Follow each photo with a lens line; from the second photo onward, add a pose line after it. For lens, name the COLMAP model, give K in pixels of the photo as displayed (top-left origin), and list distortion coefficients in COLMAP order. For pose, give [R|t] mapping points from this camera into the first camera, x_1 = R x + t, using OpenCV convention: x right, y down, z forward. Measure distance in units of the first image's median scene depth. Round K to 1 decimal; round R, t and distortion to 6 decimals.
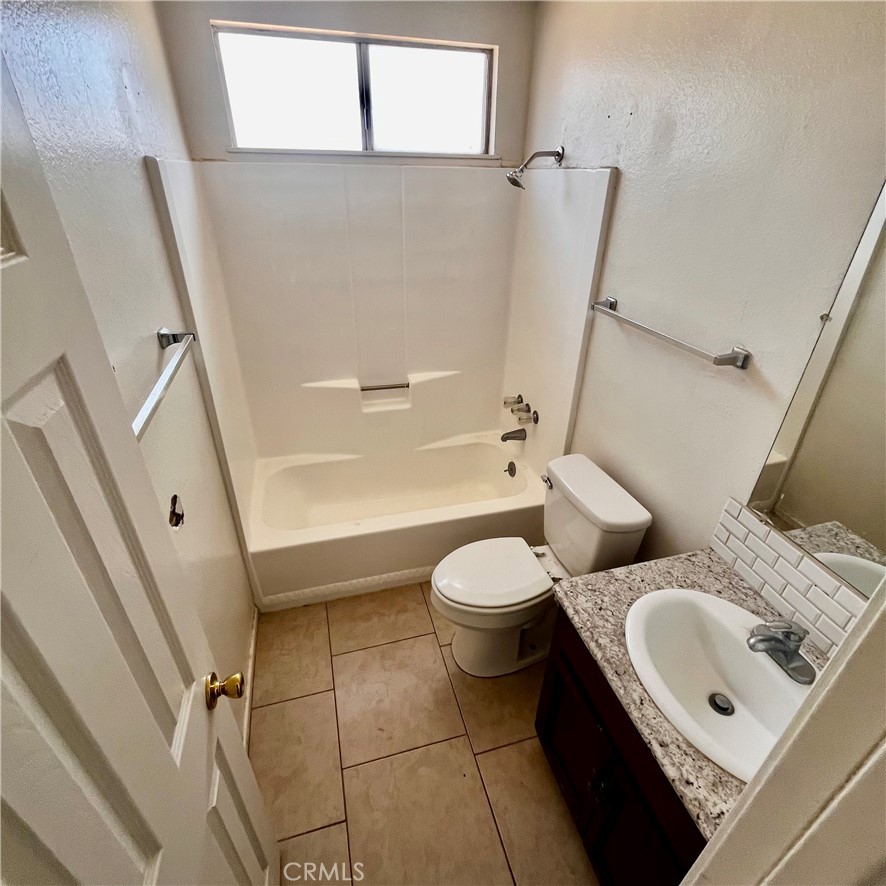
lens RADIAL K [[482.7, 0, 443.0], [0, 482.7, 443.0], [0, 0, 1]] dist [-0.015895, -0.000462]
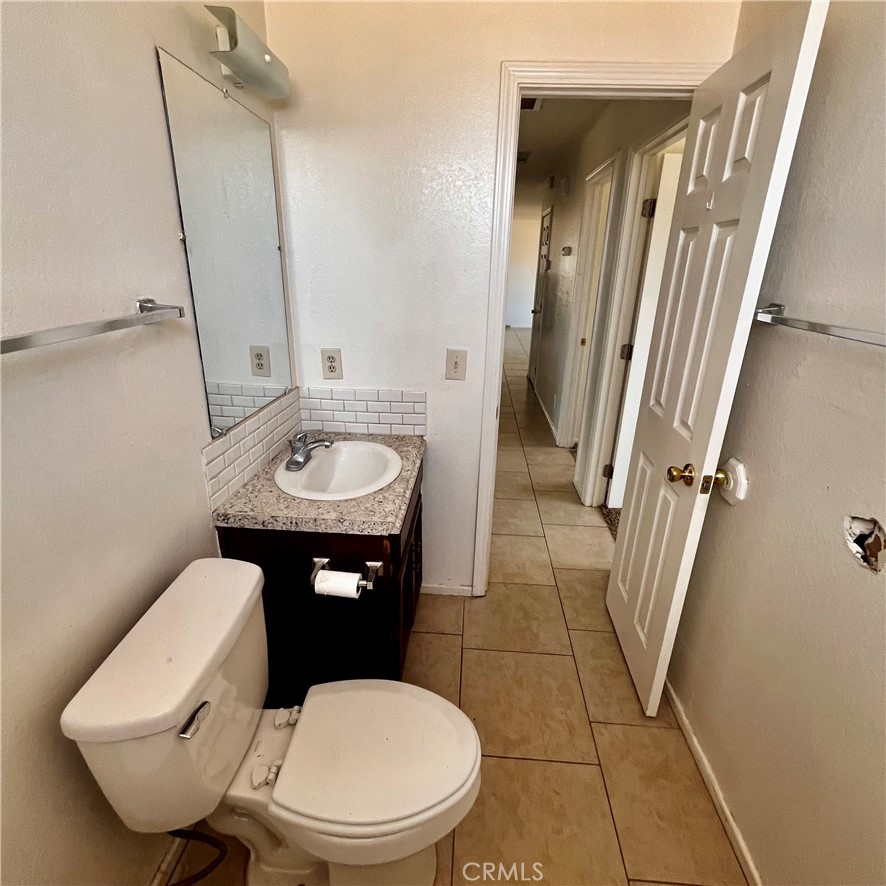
lens RADIAL K [[482.7, 0, 443.0], [0, 482.7, 443.0], [0, 0, 1]] dist [-0.015895, -0.000462]
pose [[-0.941748, -0.156099, 0.297899, -0.127041], [0.129066, 0.650199, 0.748721, -0.557746], [-0.310568, 0.743555, -0.592176, 1.446026]]
